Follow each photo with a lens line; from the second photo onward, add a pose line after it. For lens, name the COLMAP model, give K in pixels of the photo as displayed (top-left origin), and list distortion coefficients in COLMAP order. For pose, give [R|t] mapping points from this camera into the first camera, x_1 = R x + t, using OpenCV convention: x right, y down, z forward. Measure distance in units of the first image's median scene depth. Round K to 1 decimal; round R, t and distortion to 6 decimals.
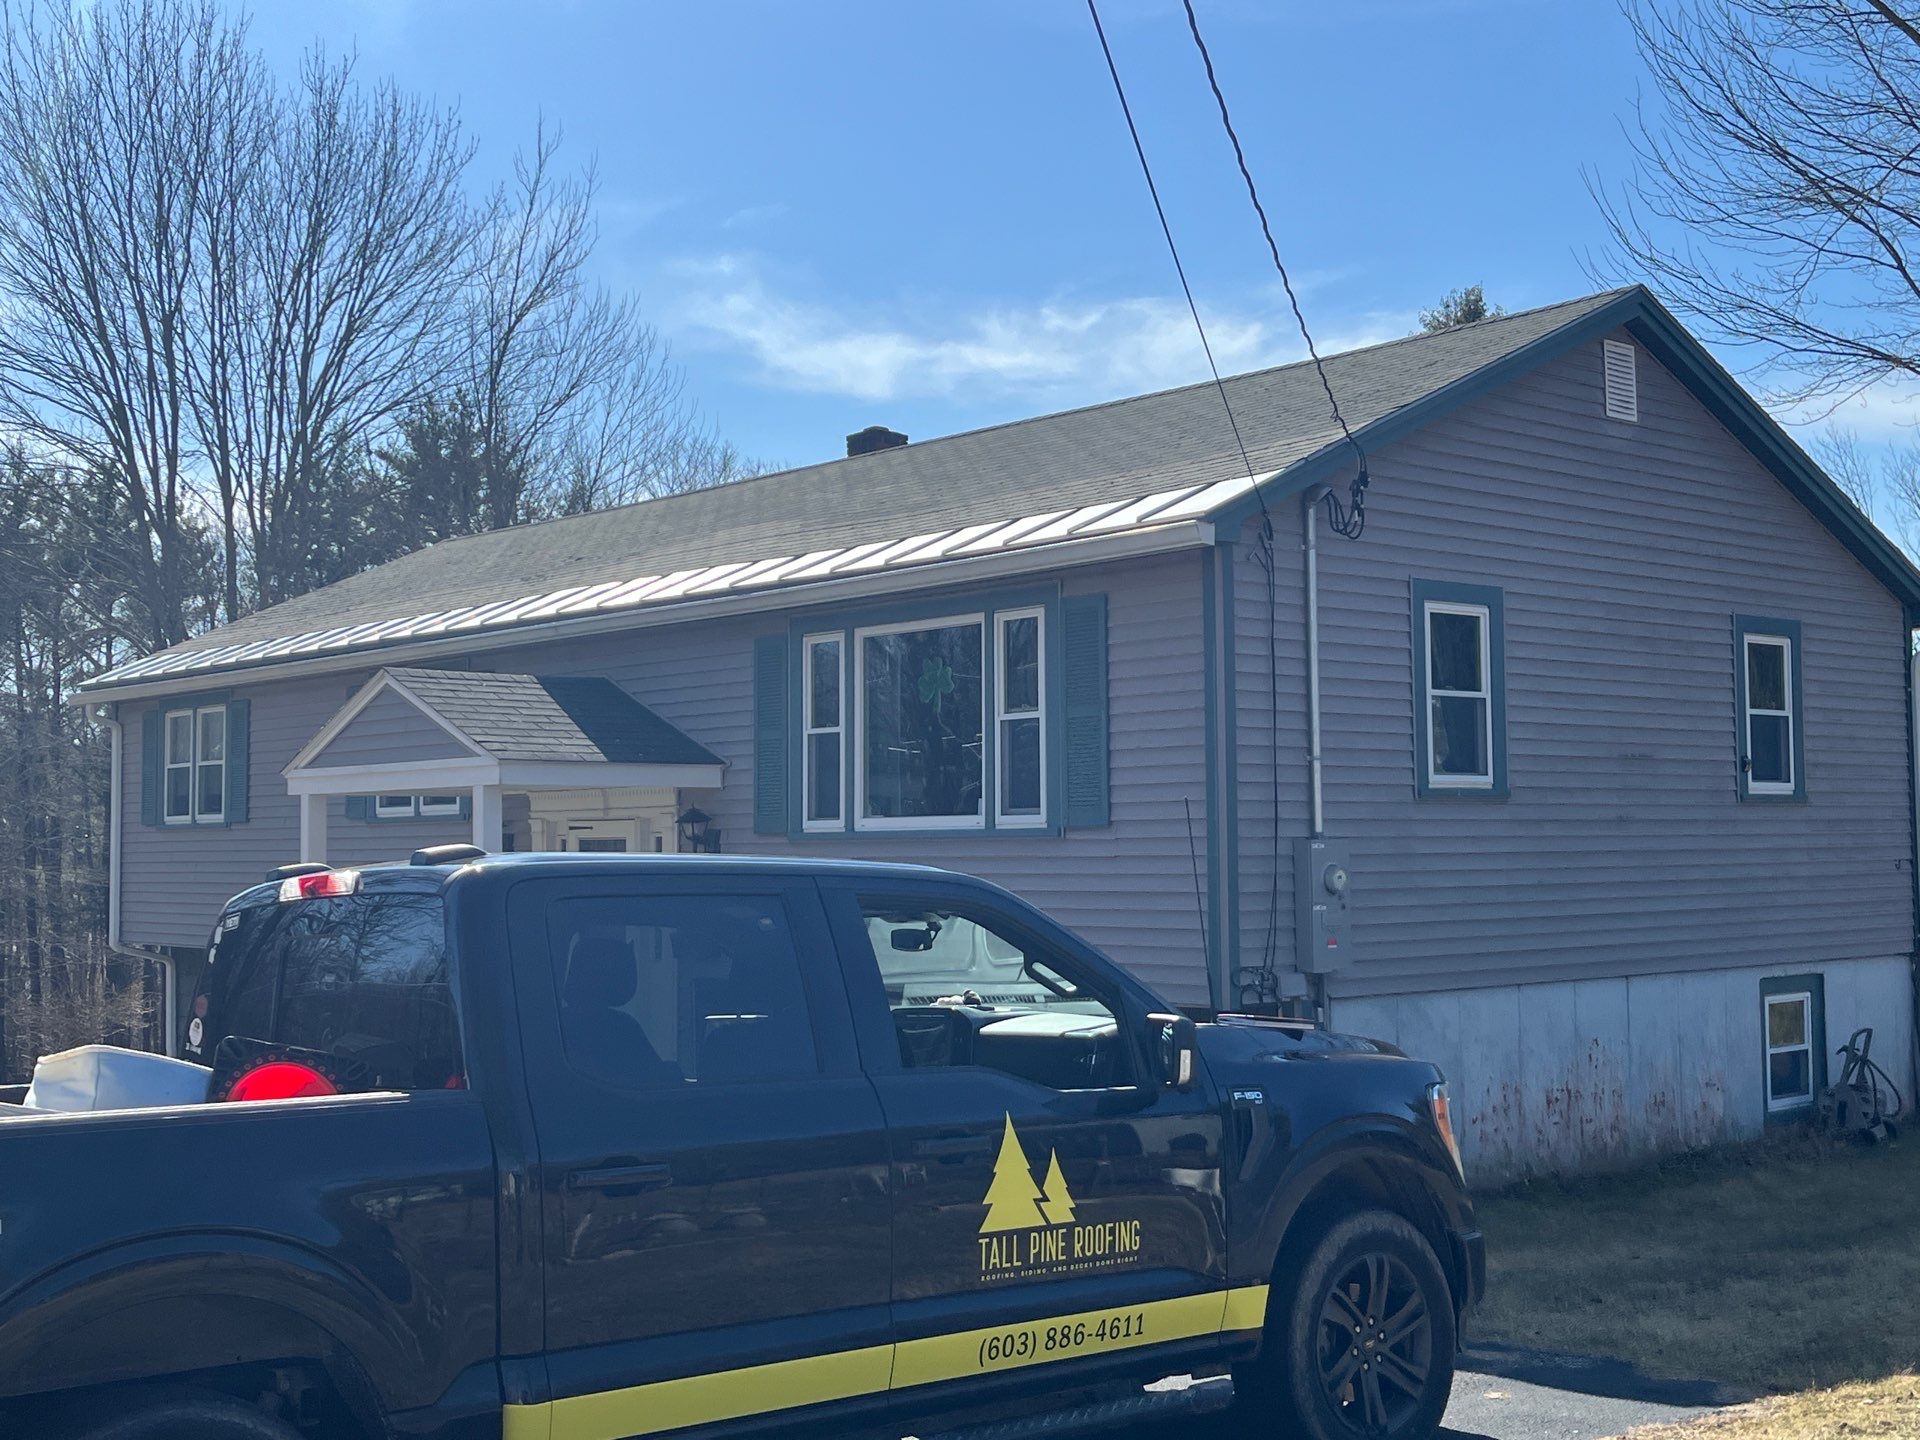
lens RADIAL K [[2316.3, 0, 959.8], [0, 2316.3, 718.0], [0, 0, 1]] dist [0.097384, 0.000000]
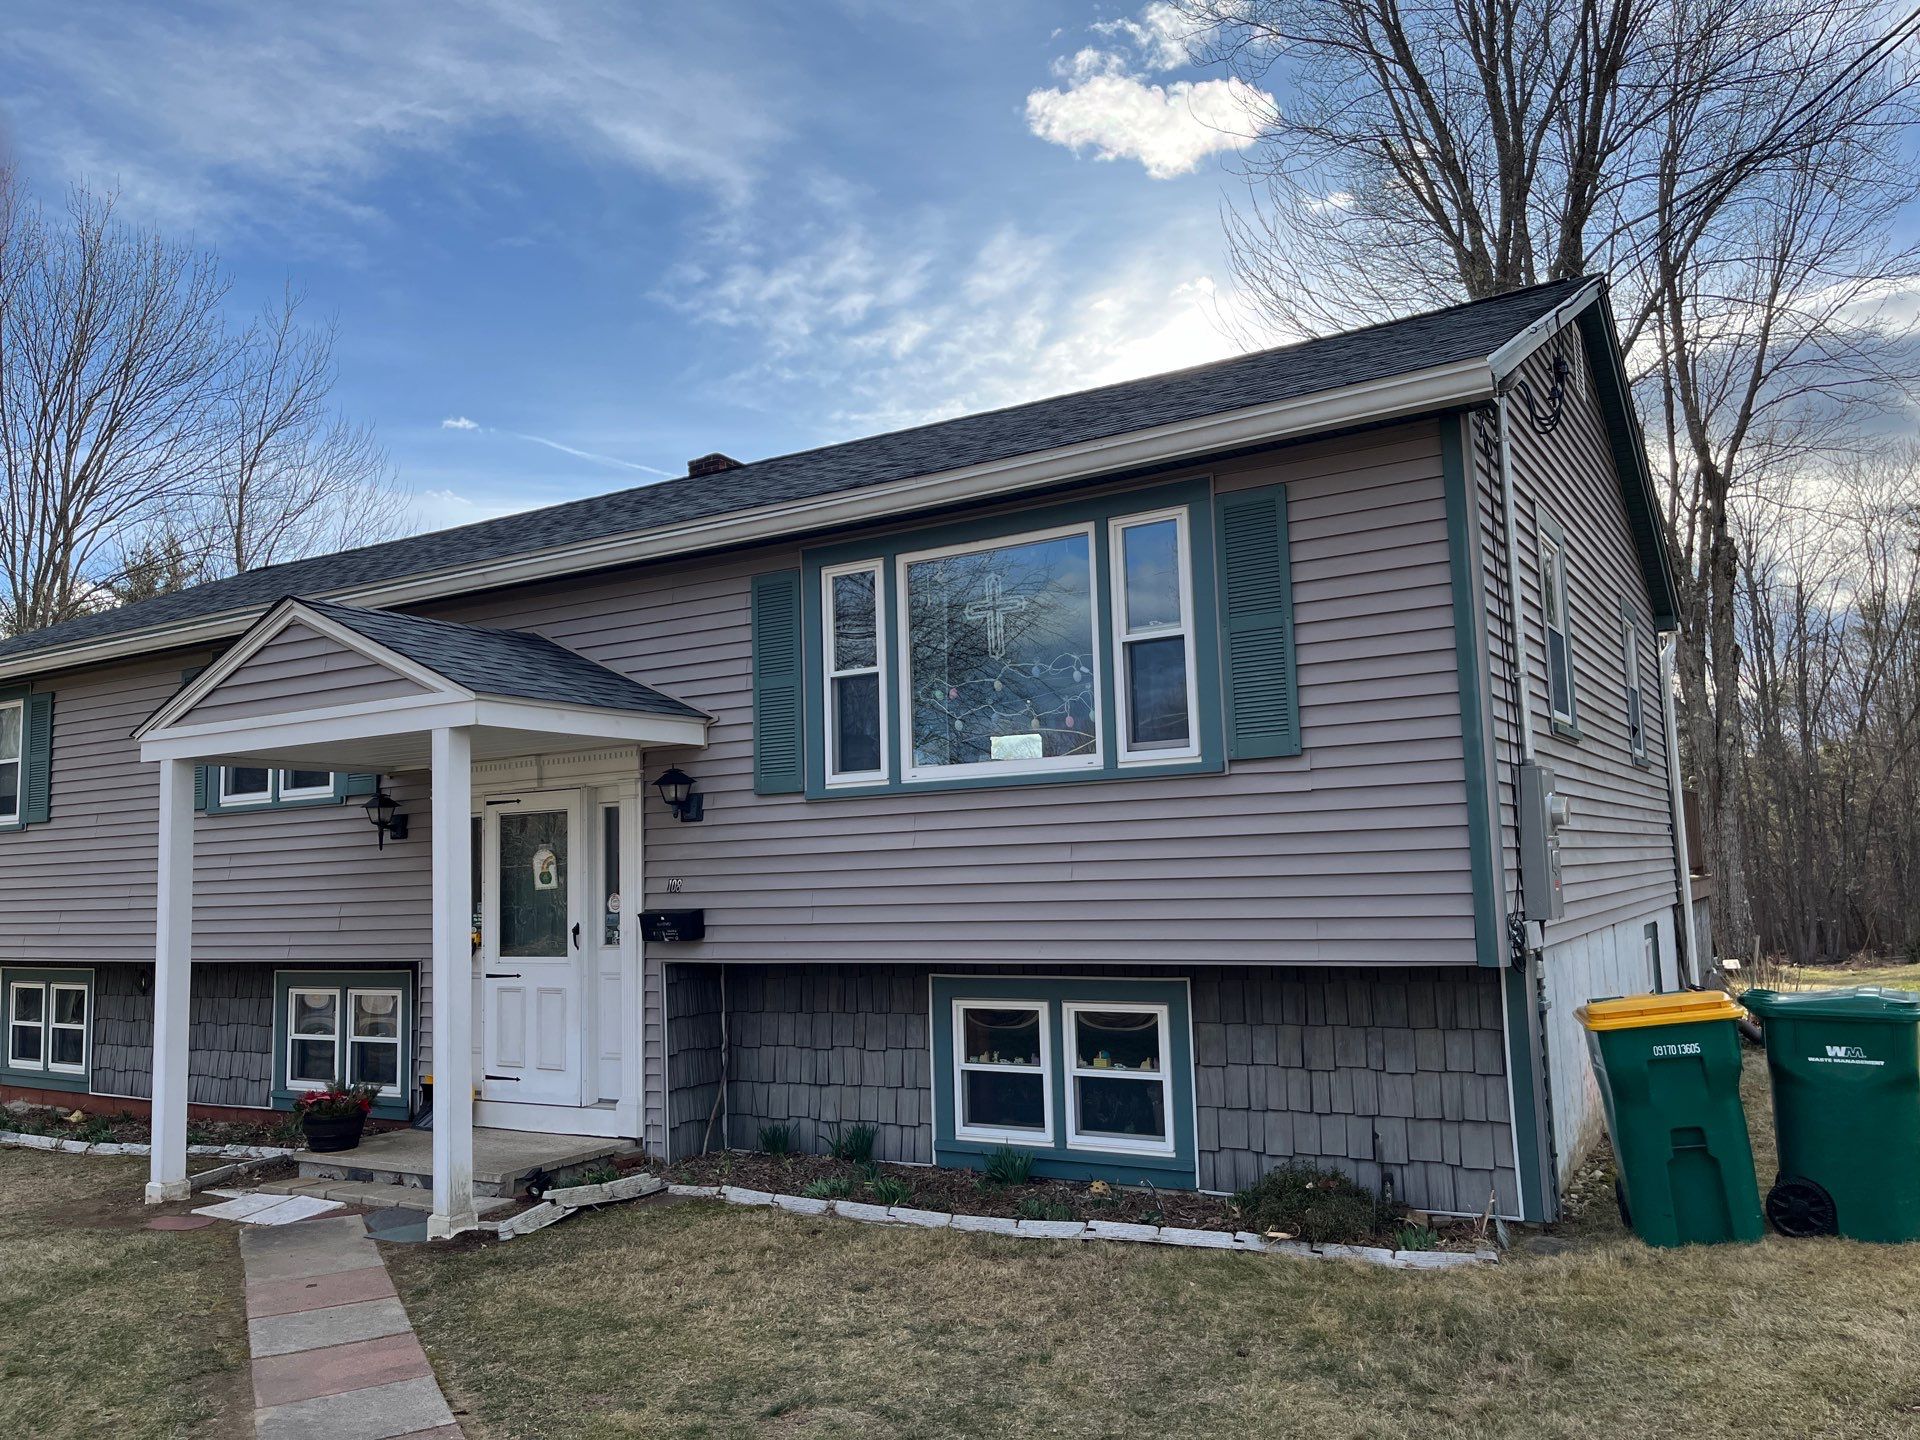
lens RADIAL K [[1462.3, 0, 960.3], [0, 1462.3, 739.6], [0, 0, 1]] dist [0.045111, -0.011895]
pose [[0.956720, 0.006385, 0.290939, -0.172623], [0.006214, 0.999083, -0.042360, 0.052257], [-0.290943, 0.042334, 0.955803, 0.434684]]
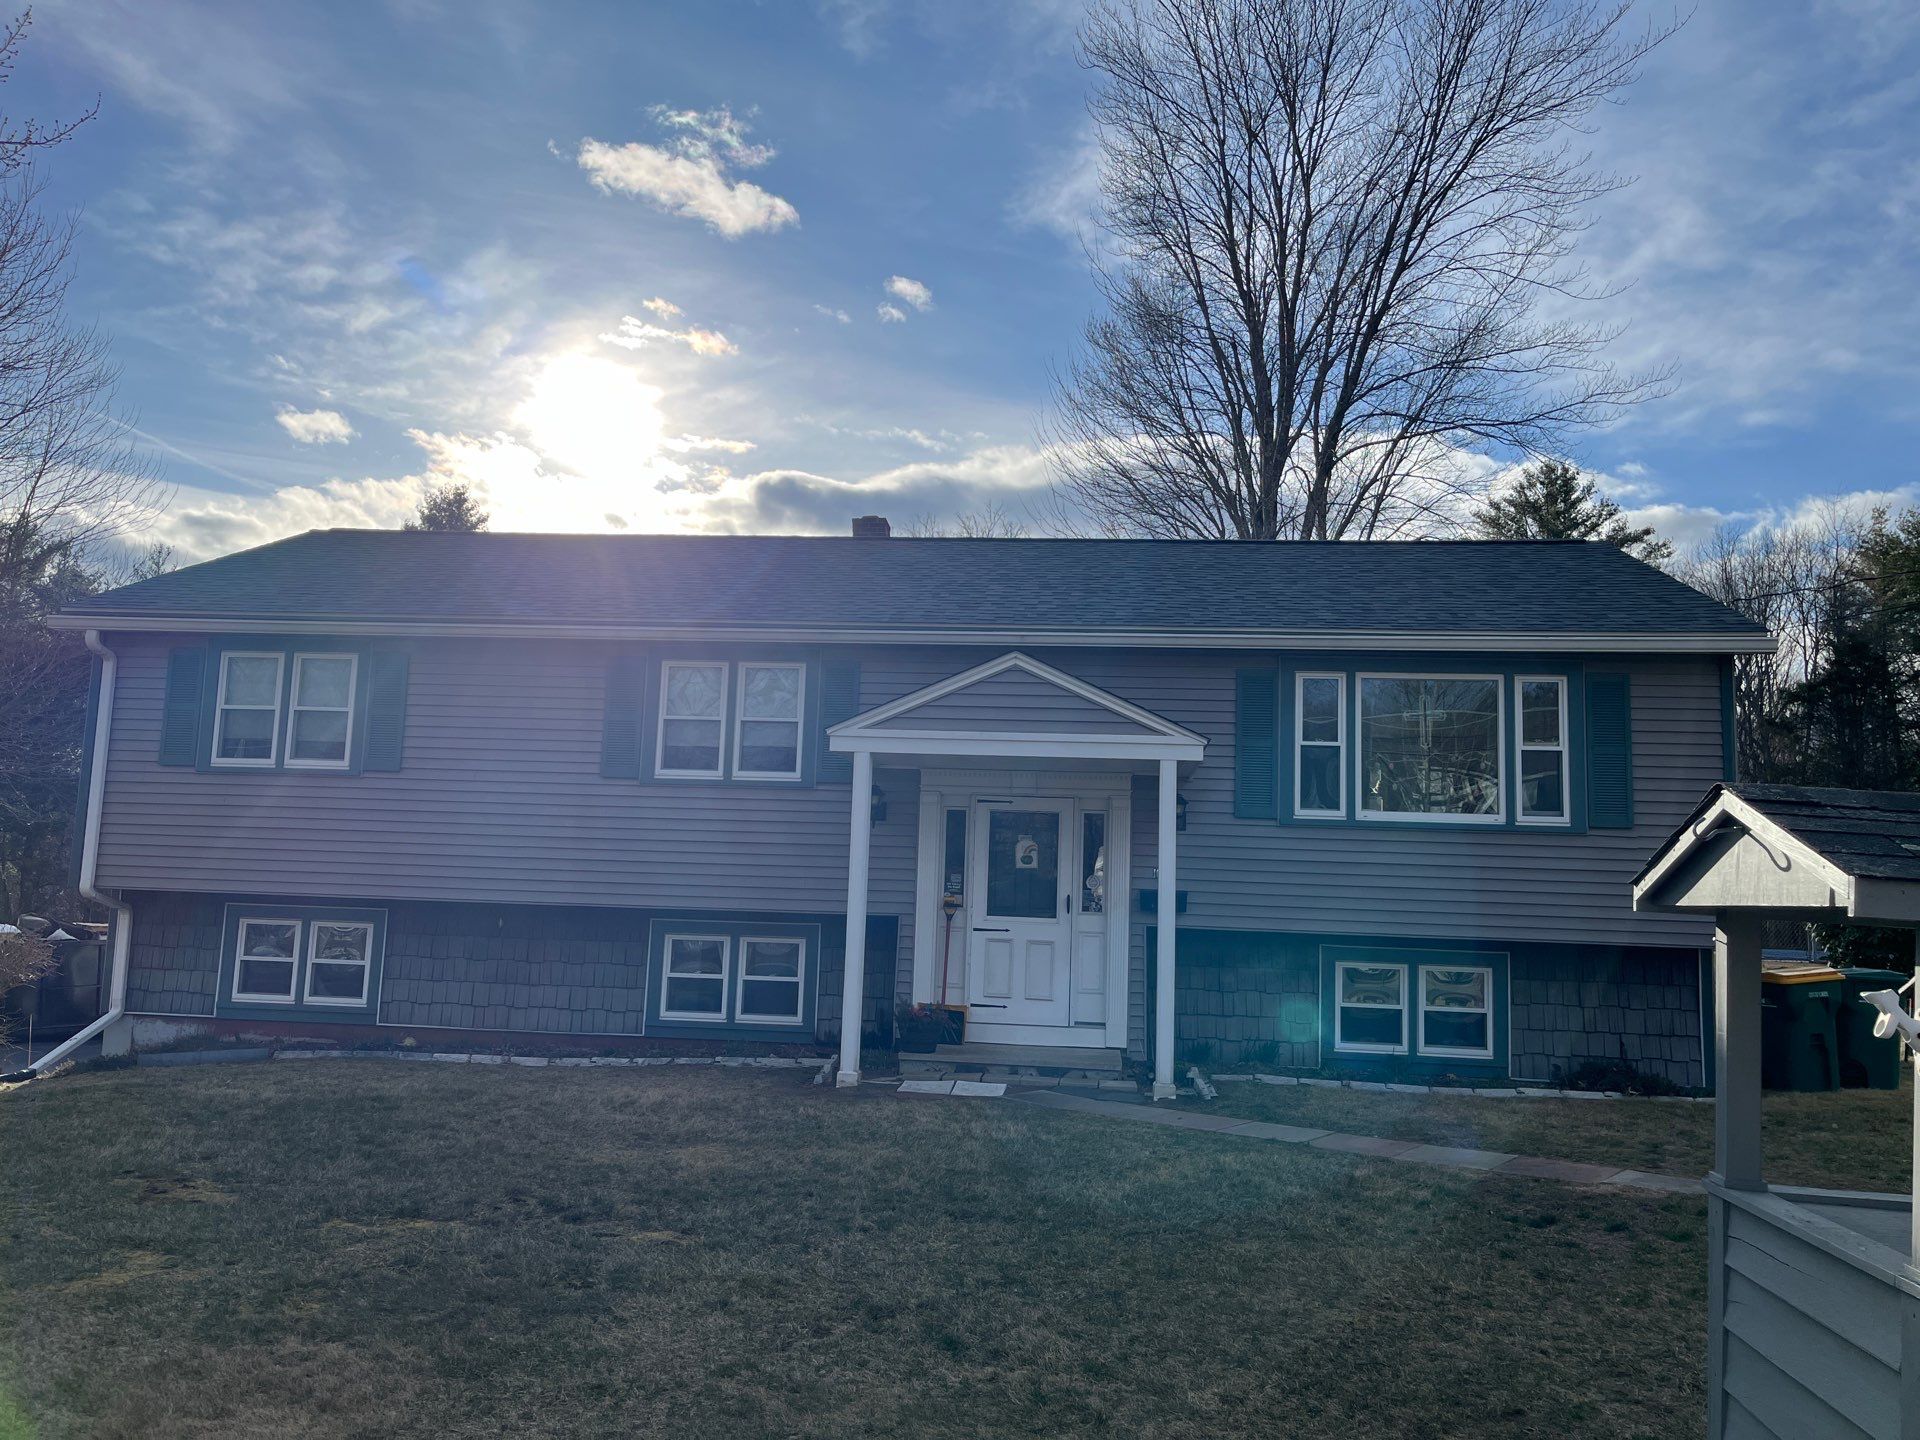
lens RADIAL K [[1337.2, 0, 960.5], [0, 1337.2, 714.3], [0, 0, 1]] dist [0.000299, -0.010075]
pose [[0.753042, 0.118014, 0.647303, -0.687992], [-0.079974, 0.992906, -0.087986, 0.070176], [-0.653094, 0.014490, 0.757138, 0.517676]]
